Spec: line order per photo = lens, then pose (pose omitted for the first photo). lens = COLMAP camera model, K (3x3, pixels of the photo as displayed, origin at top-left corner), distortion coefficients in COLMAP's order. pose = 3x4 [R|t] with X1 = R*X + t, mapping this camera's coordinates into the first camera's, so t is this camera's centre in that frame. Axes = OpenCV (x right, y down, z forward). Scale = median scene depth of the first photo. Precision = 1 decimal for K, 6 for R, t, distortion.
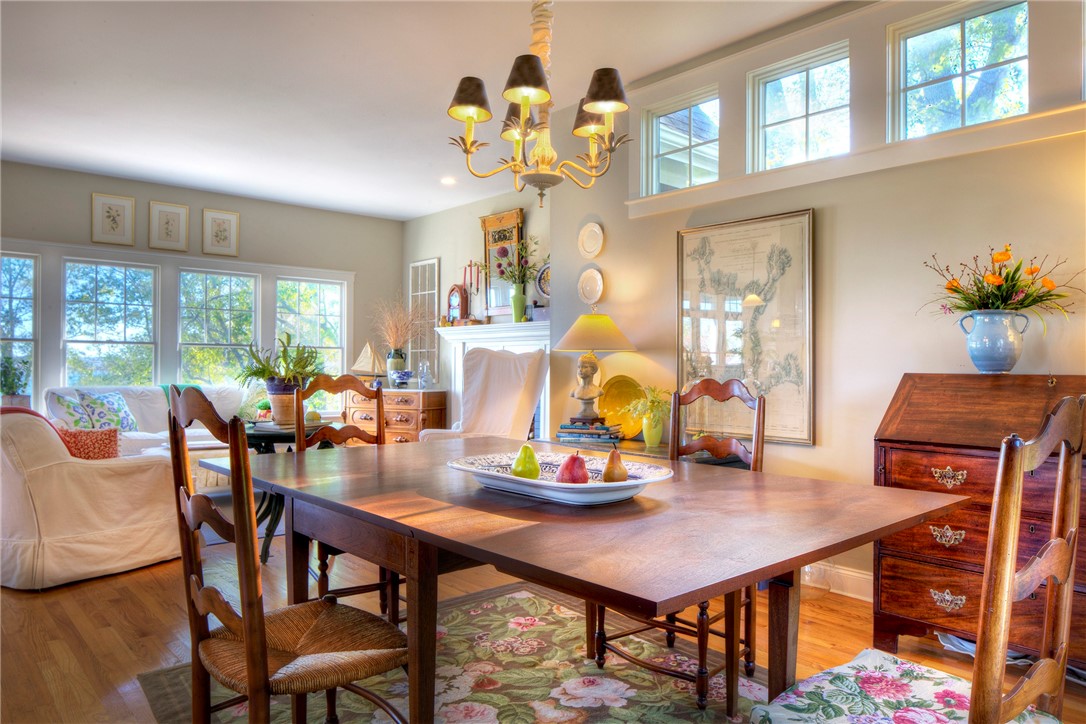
lens RADIAL K [[721.6, 0, 543.0], [0, 721.6, 362.0], [0, 0, 1]] dist [-0.021186, 0.001637]
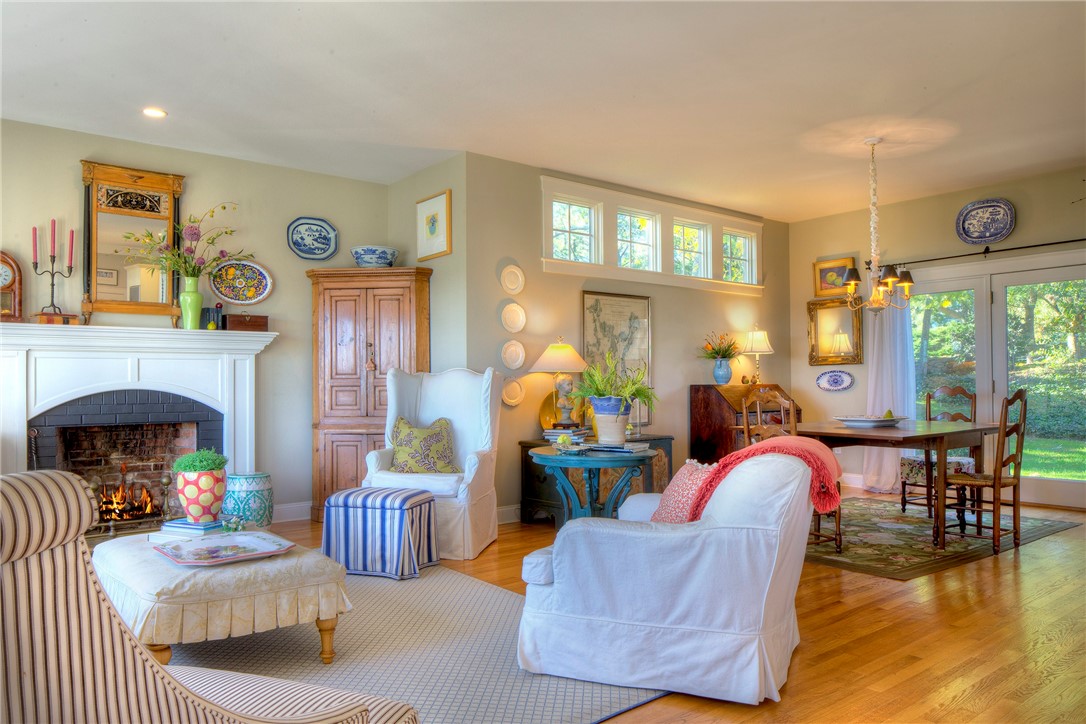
lens RADIAL K [[741.4, 0, 526.5], [0, 741.4, 370.9], [0, 0, 1]] dist [-0.007924, -0.000685]
pose [[0.059298, 0.007306, 0.998214, -0.729128], [0.002005, 0.999970, -0.007438, -0.004183], [-0.998238, 0.002443, 0.059281, 0.561367]]
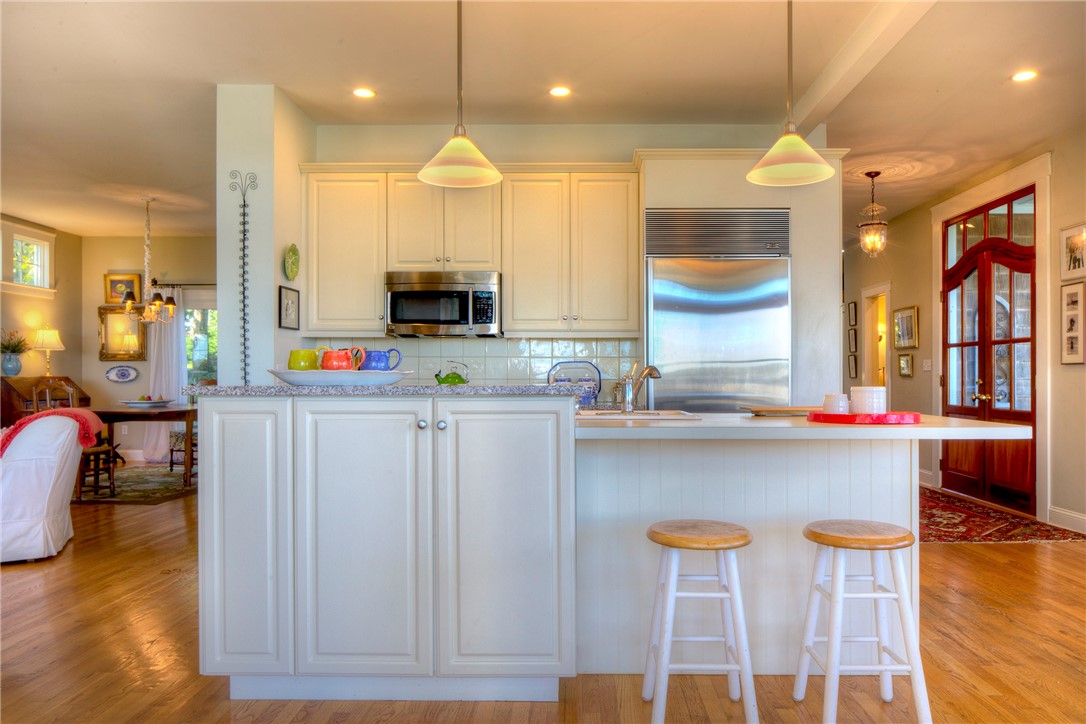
lens RADIAL K [[750.3, 0, 570.0], [0, 750.3, 373.6], [0, 0, 1]] dist [-0.006860, -0.001058]
pose [[-0.750521, -0.007503, 0.660804, -1.078532], [-0.010248, 0.999947, -0.000286, -0.005507], [-0.660767, -0.006986, -0.750559, 0.642828]]
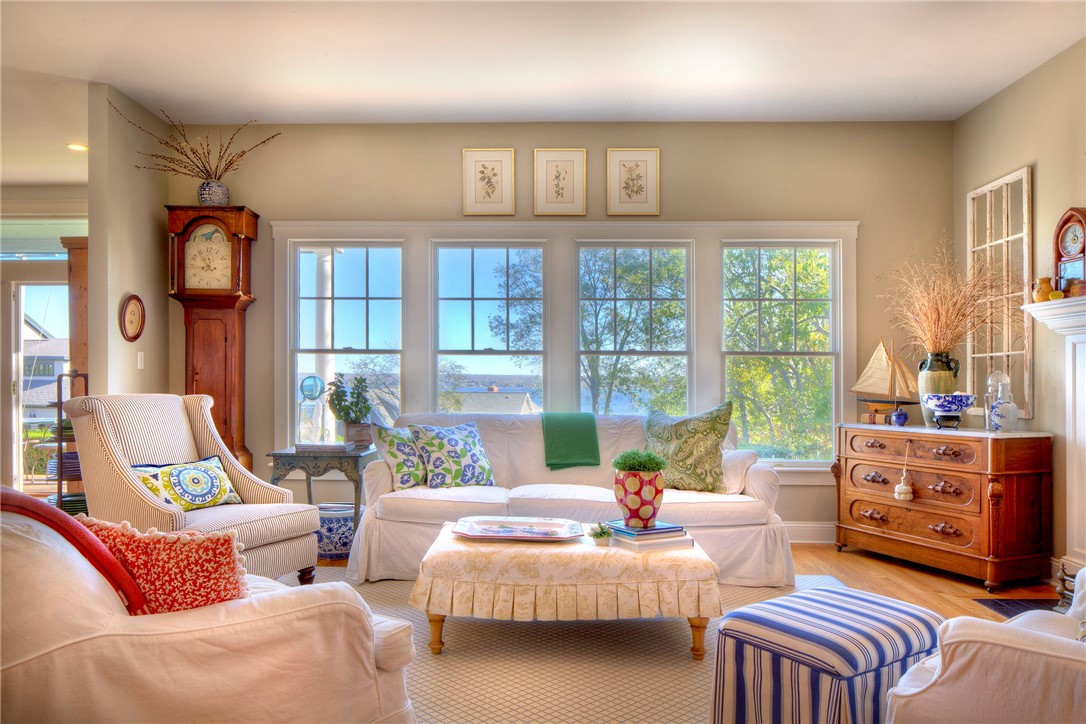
lens RADIAL K [[741.4, 0, 526.5], [0, 741.4, 370.9], [0, 0, 1]] dist [-0.007924, -0.000685]
pose [[0.726361, -0.012366, -0.687202, -0.054489], [0.004883, 0.999906, -0.012831, 0.001446], [0.687296, 0.005964, 0.726353, 0.435201]]
